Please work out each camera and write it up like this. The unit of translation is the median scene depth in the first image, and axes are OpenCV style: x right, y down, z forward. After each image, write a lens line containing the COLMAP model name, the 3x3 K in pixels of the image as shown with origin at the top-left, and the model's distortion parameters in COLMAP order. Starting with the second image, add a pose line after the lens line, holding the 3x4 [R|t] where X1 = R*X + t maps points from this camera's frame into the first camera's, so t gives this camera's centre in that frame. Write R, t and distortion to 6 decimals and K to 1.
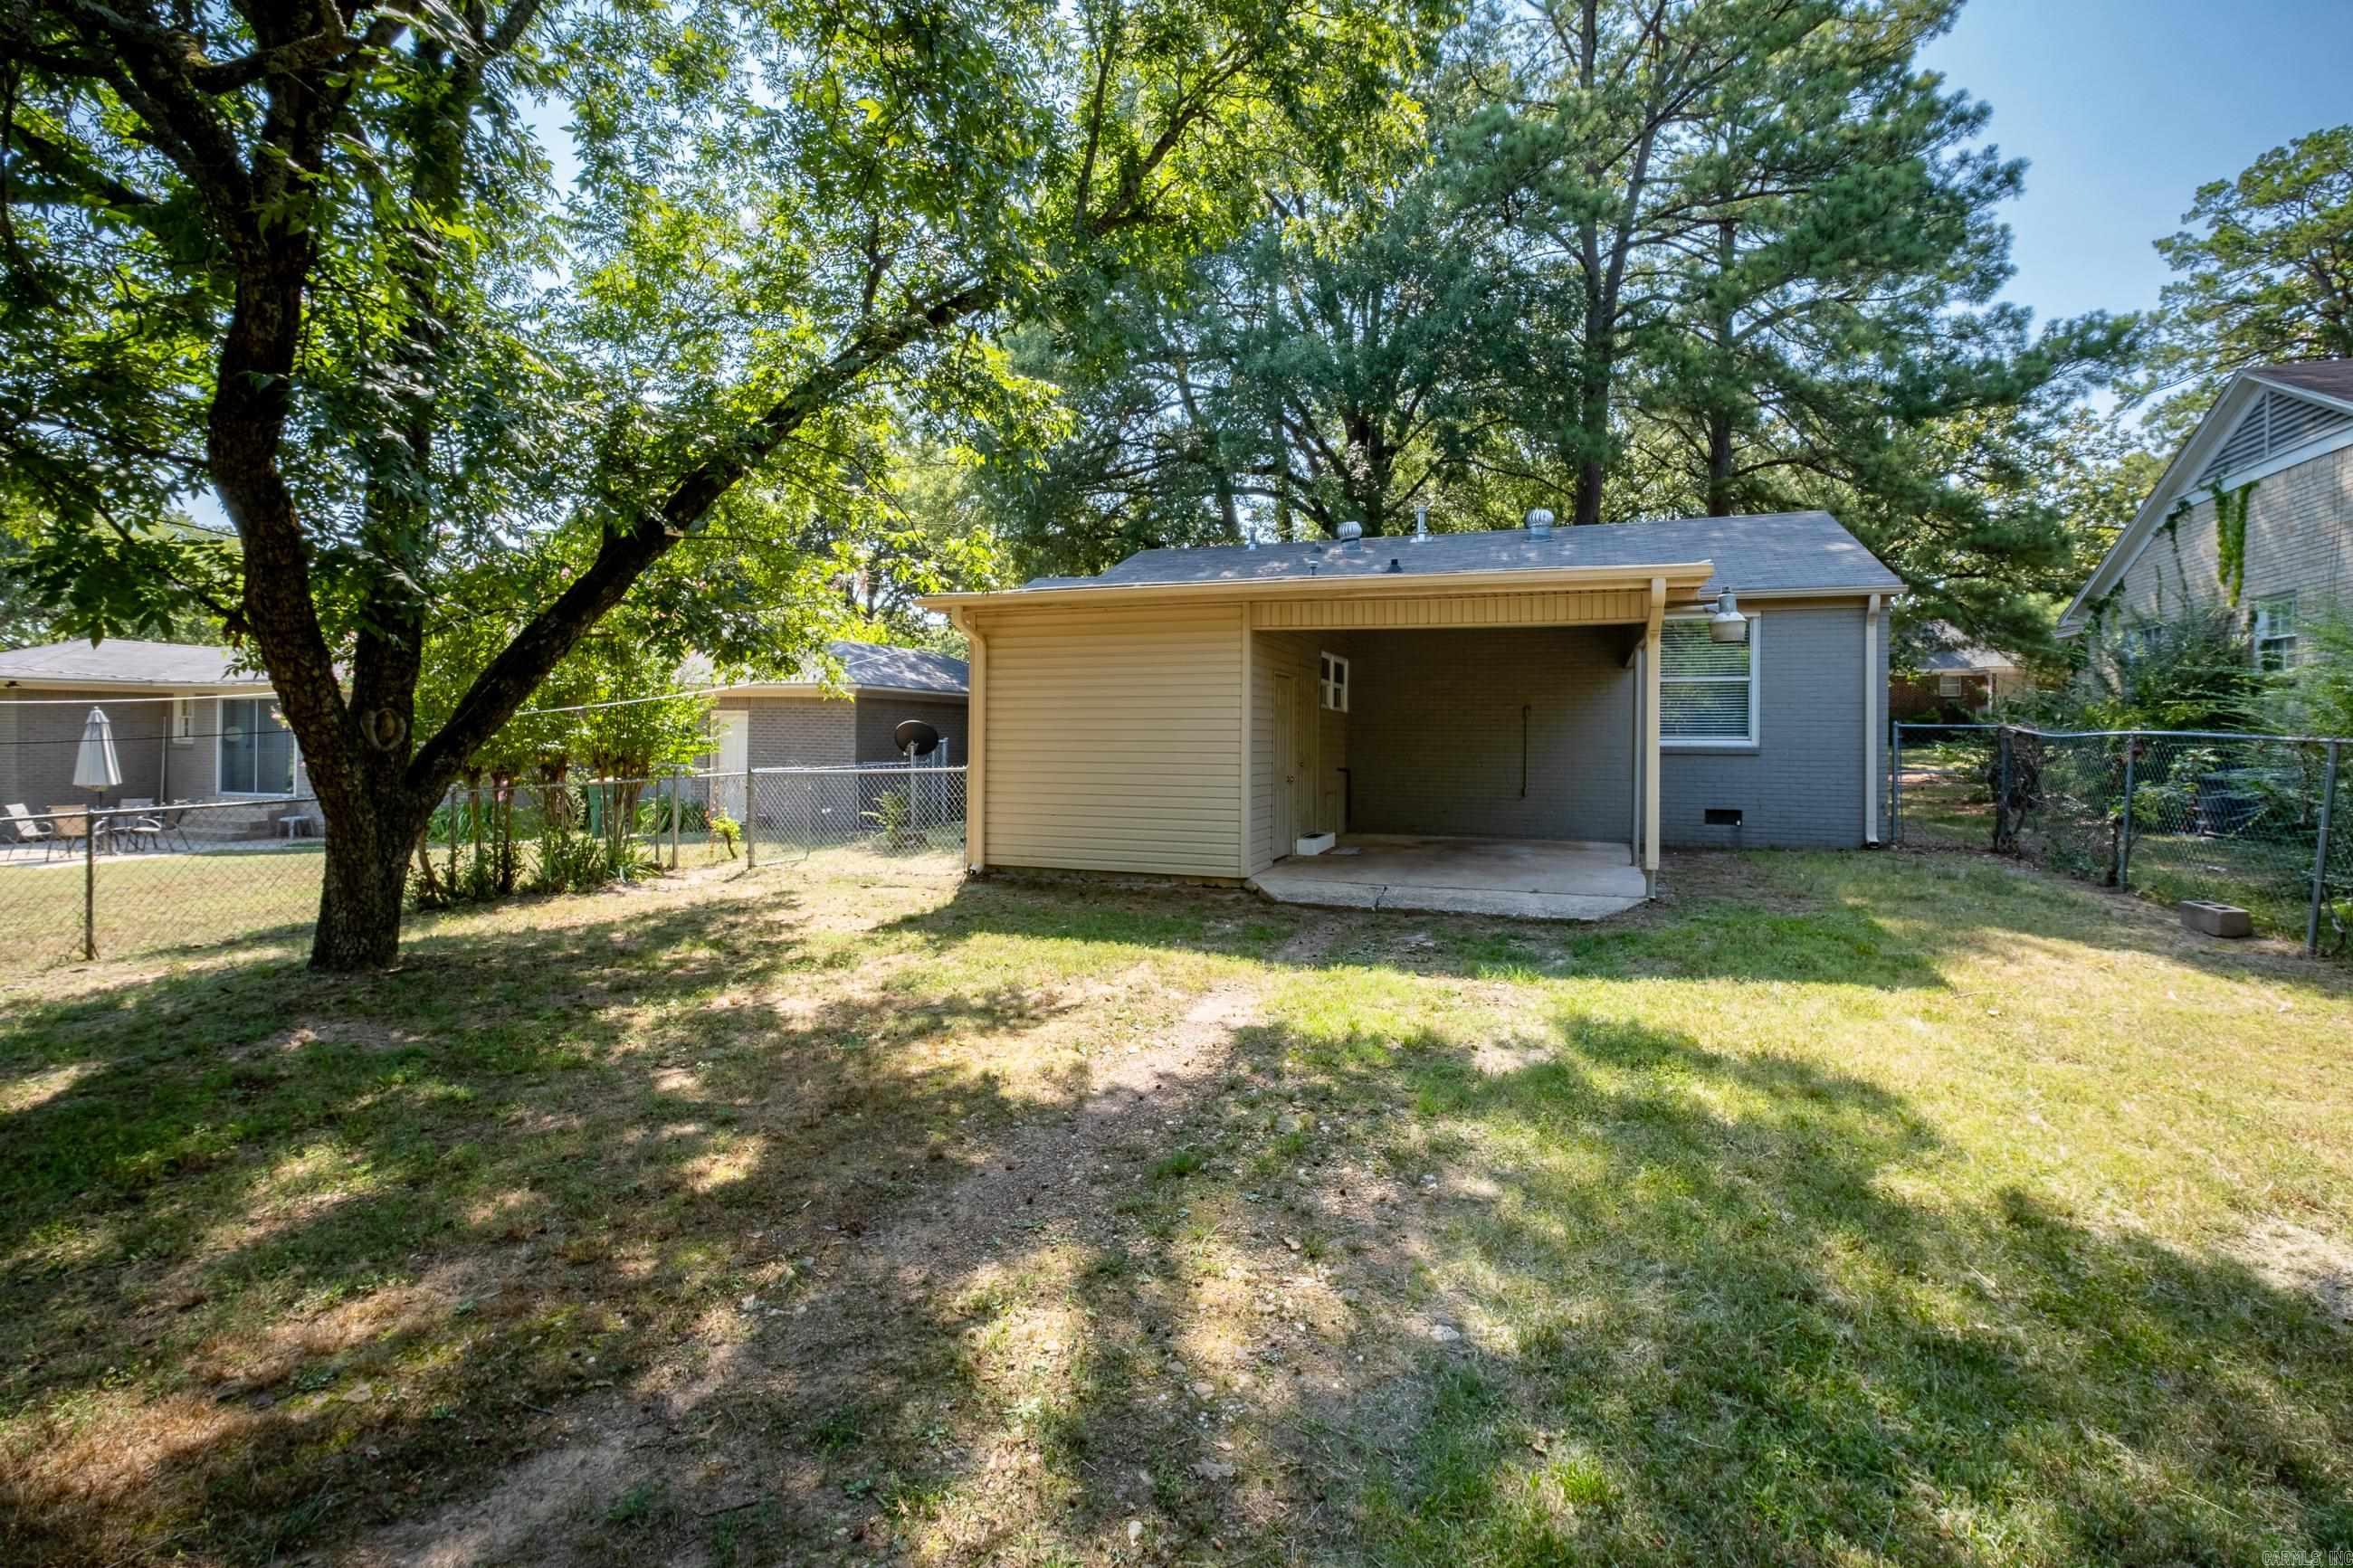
lens RADIAL K [[1059.1, 0, 1155.9], [0, 1059.1, 765.3], [0, 0, 1]] dist [-0.001214, 0.000137]
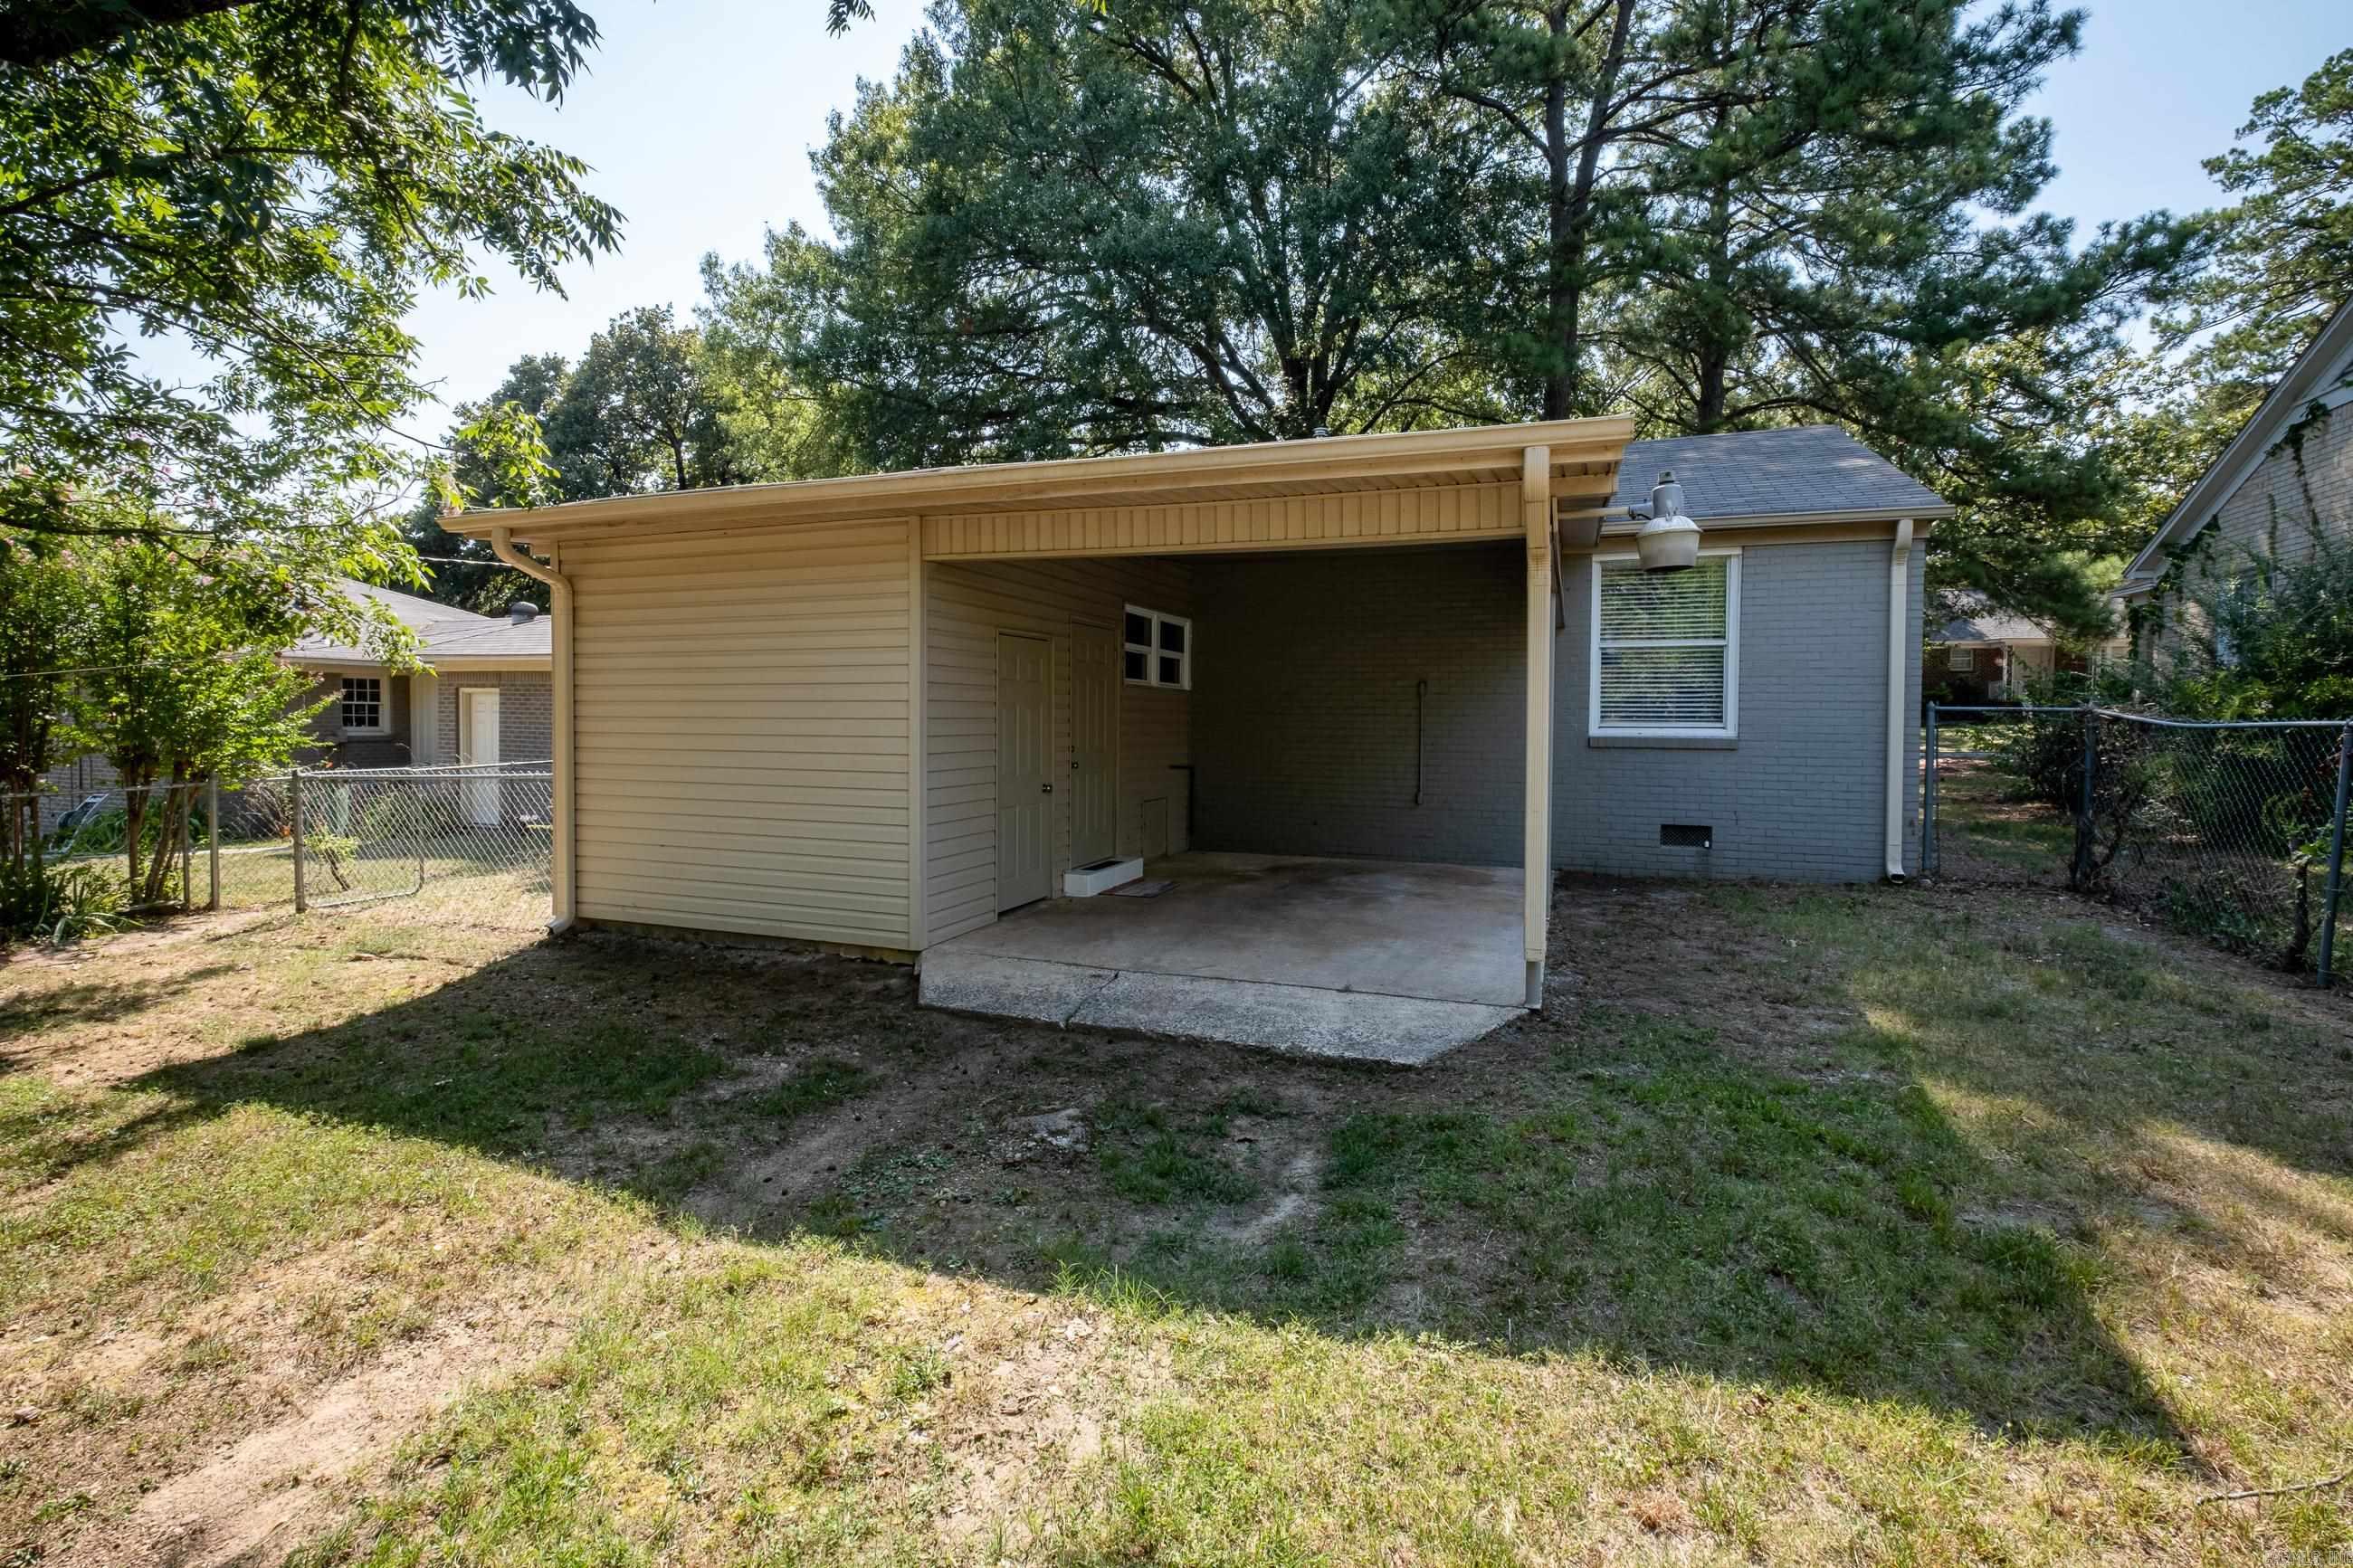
lens RADIAL K [[1041.7, 0, 1165.2], [0, 1041.7, 765.5], [0, 0, 1]] dist [0.003663, -0.000457]
pose [[0.999999, -0.000999, 0.000947, 0.142587], [0.000976, 0.999718, 0.023712, -0.012340], [-0.000970, -0.023711, 0.999718, 0.230877]]
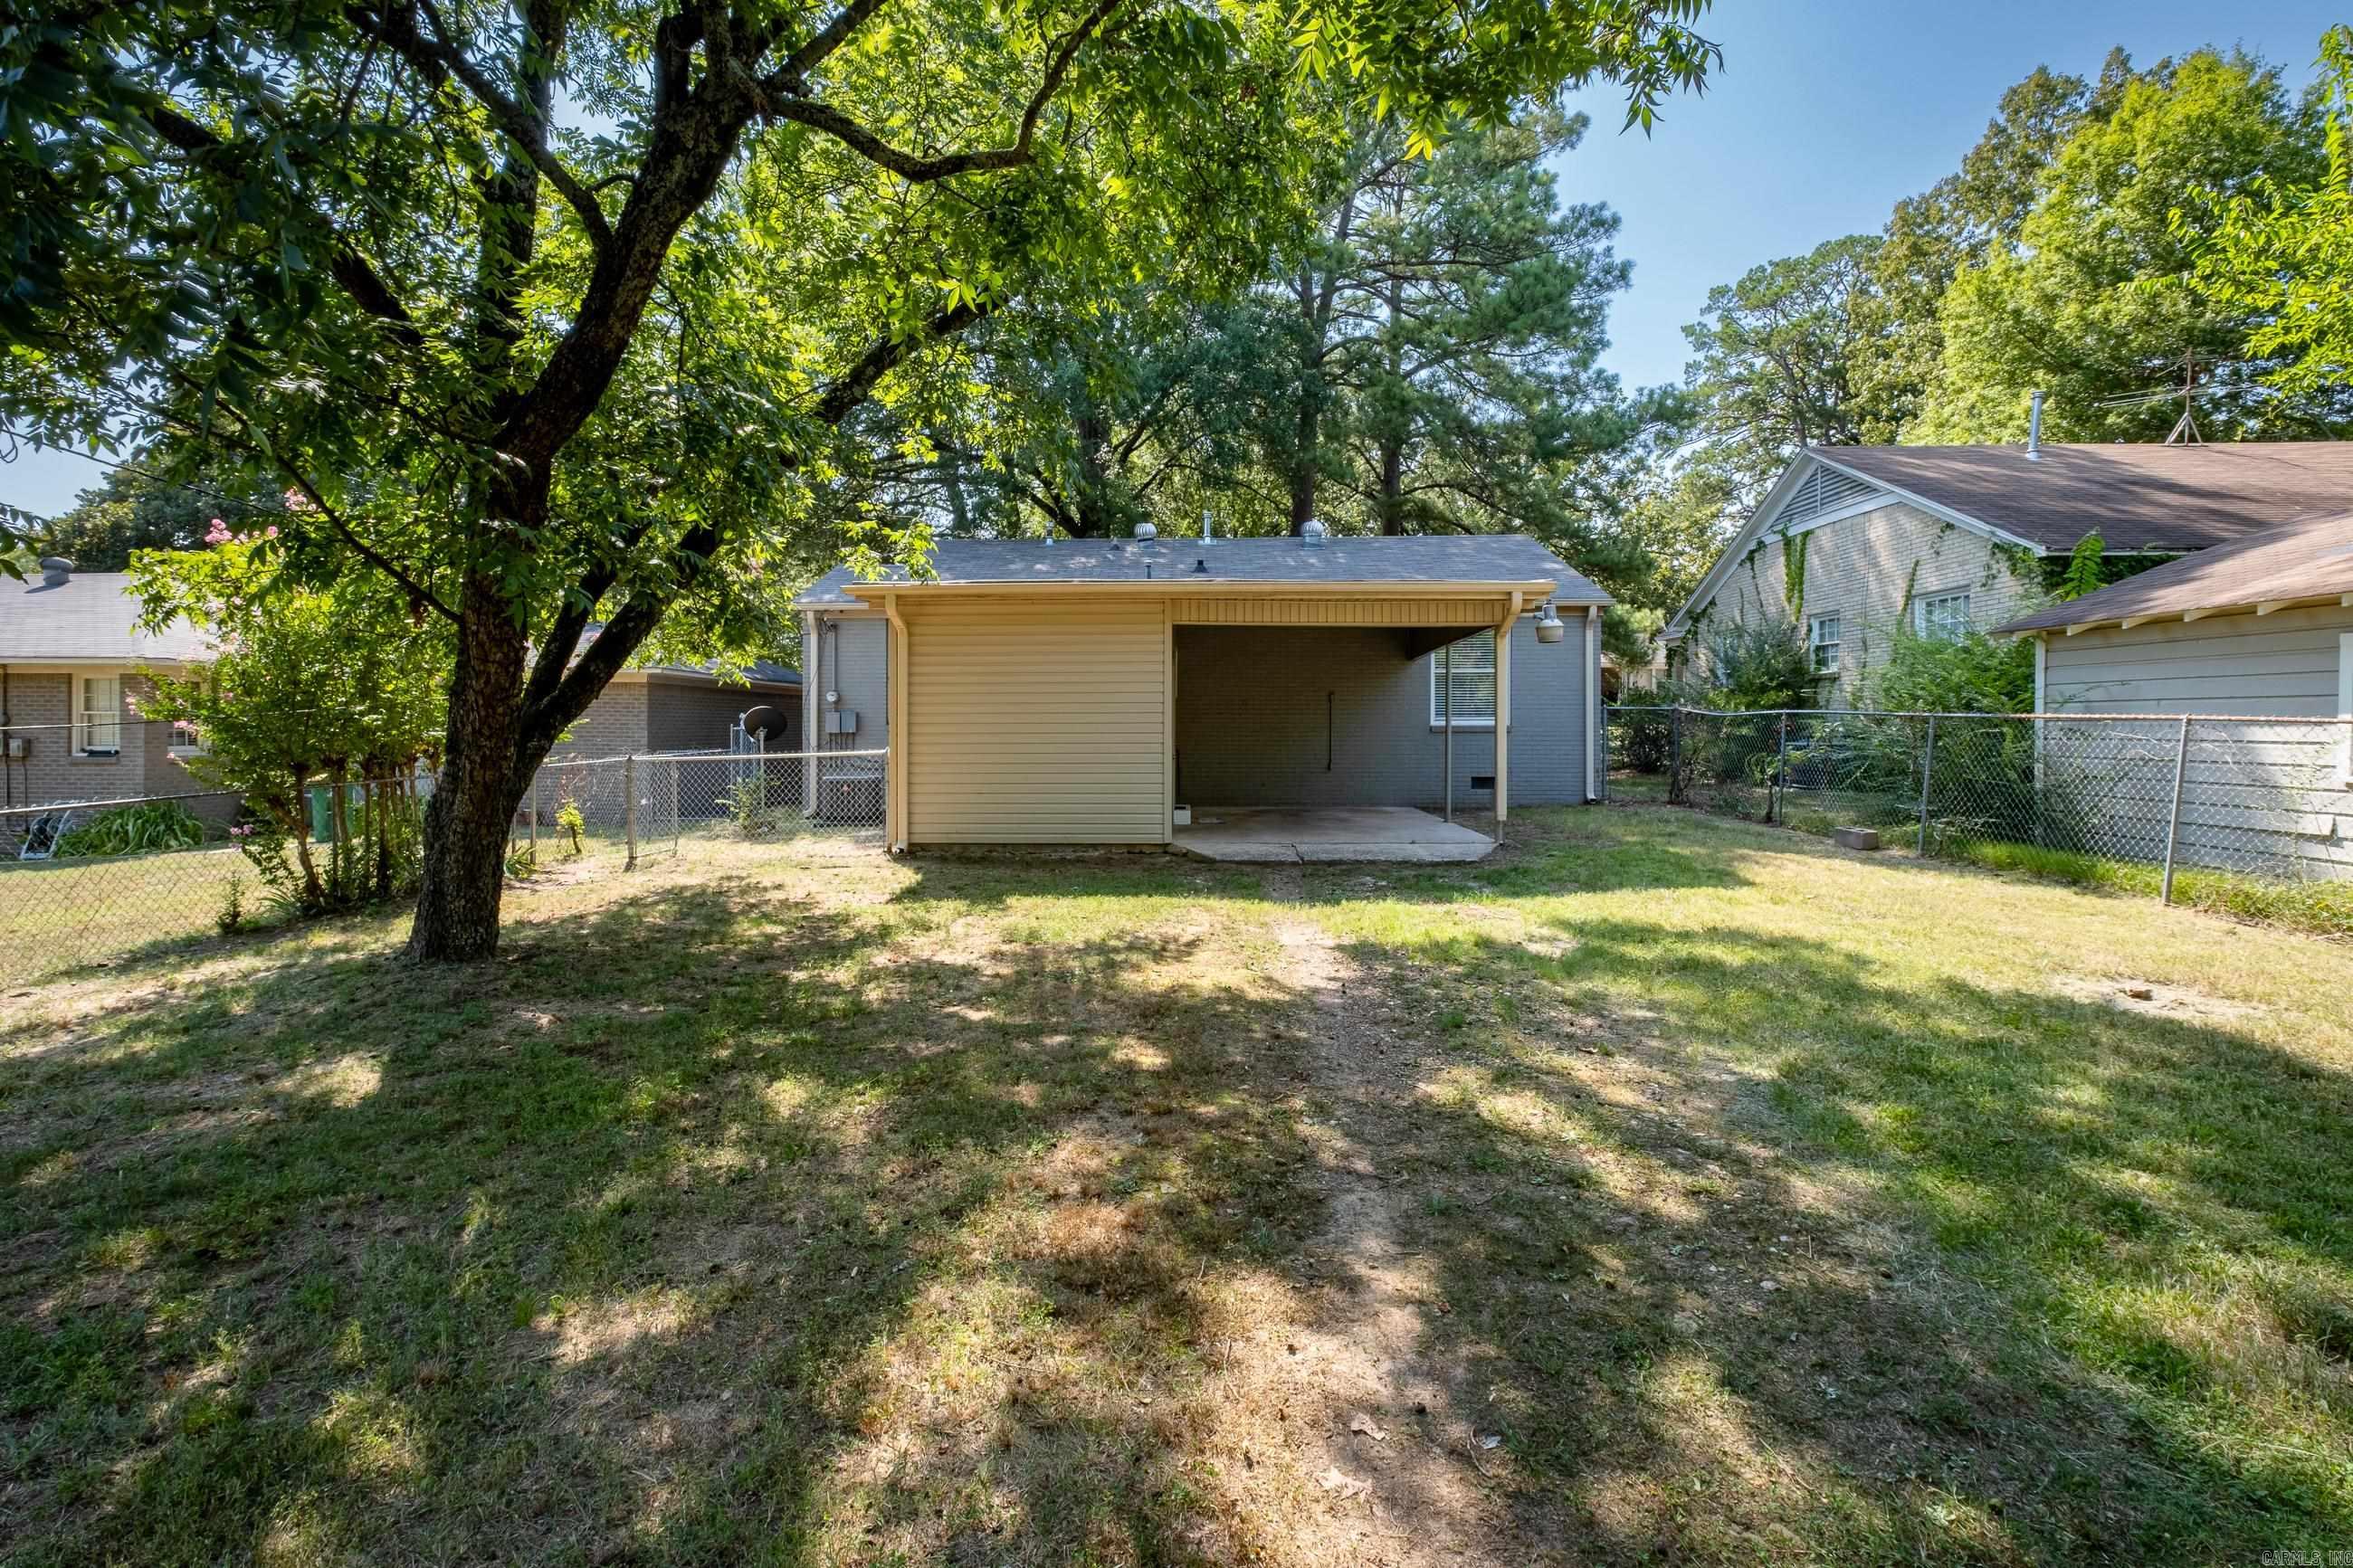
lens RADIAL K [[1066.2, 0, 1134.5], [0, 1066.2, 769.9], [0, 0, 1]] dist [0.000692, 0.000134]
pose [[0.951690, -0.020563, 0.306370, -0.182950], [0.016091, 0.999724, 0.017115, 0.004759], [-0.306638, -0.011359, 0.951759, -0.043921]]
